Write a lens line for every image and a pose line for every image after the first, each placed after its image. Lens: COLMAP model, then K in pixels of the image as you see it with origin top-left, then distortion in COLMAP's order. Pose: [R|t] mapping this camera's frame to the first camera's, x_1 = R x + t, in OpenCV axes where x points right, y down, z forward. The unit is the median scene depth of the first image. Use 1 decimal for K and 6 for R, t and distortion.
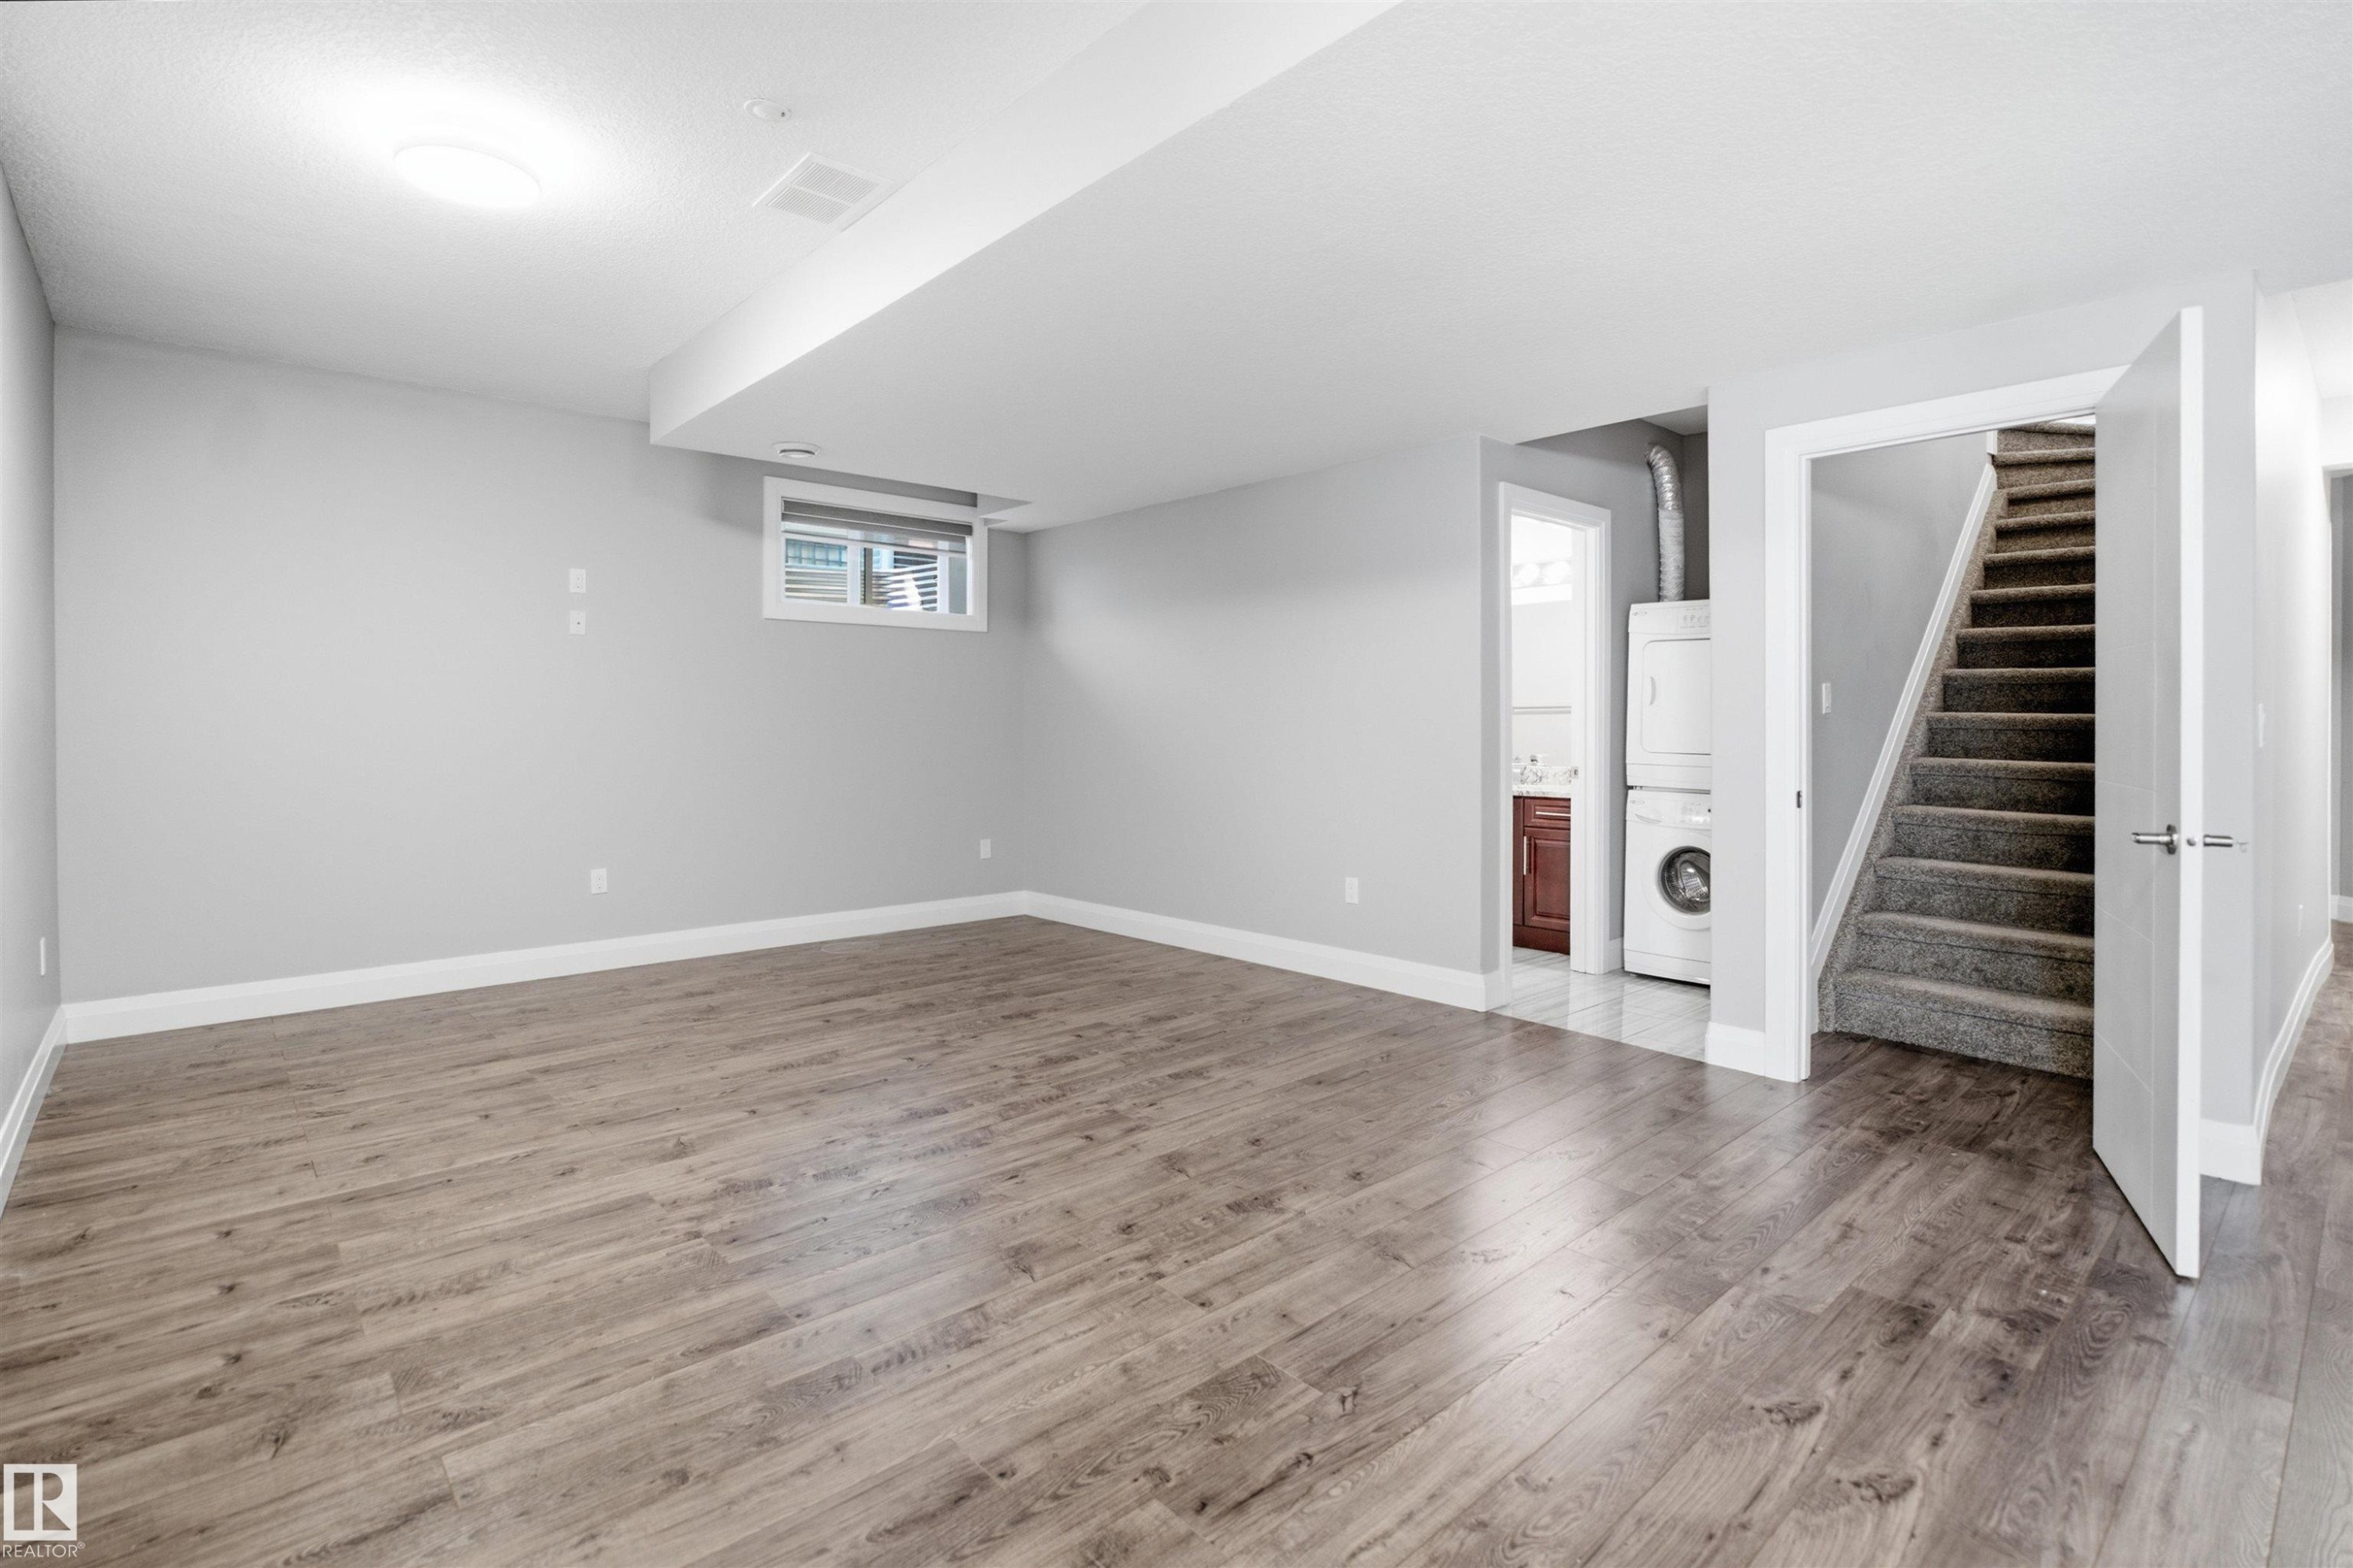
lens RADIAL K [[1129.1, 0, 1169.8], [0, 1129.1, 727.3], [0, 0, 1]] dist [-0.003124, 0.000659]
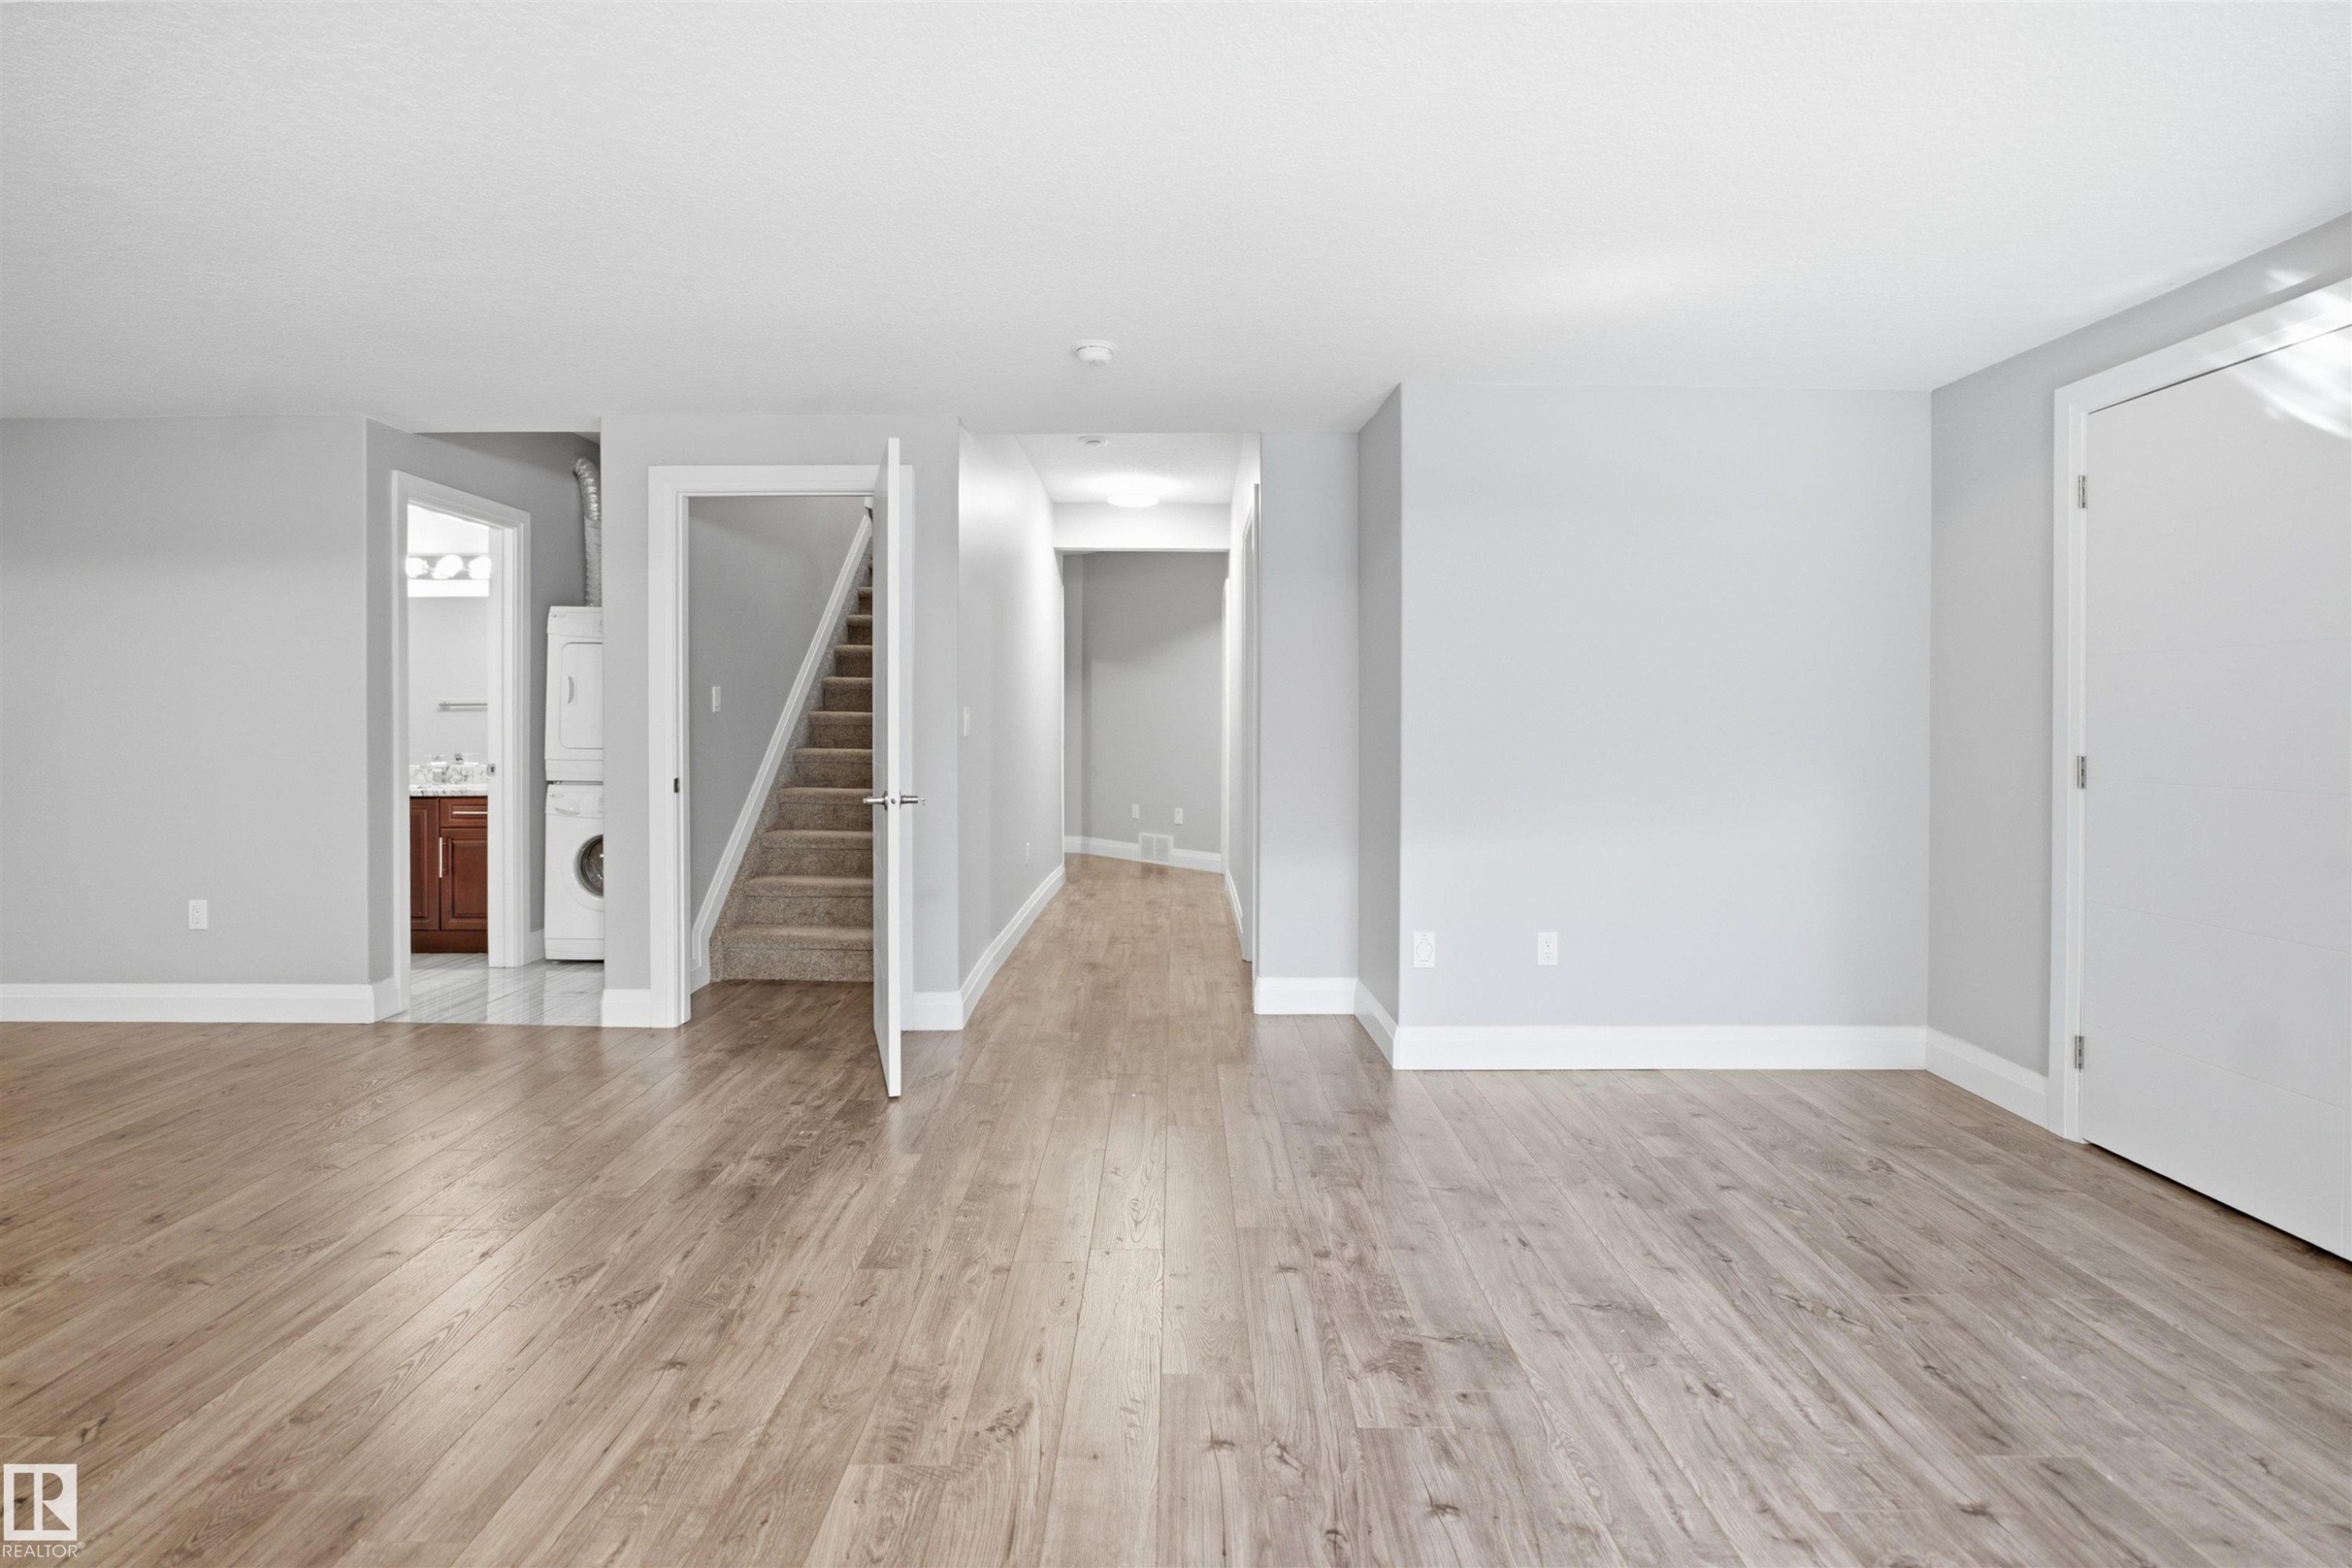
lens RADIAL K [[1128.6, 0, 1169.3], [0, 1128.6, 727.3], [0, 0, 1]] dist [-0.003124, 0.000659]
pose [[0.677997, -0.004233, 0.735053, 0.040524], [0.002751, 0.999991, 0.003221, 0.001132], [-0.735060, -0.000162, 0.678002, -0.159509]]
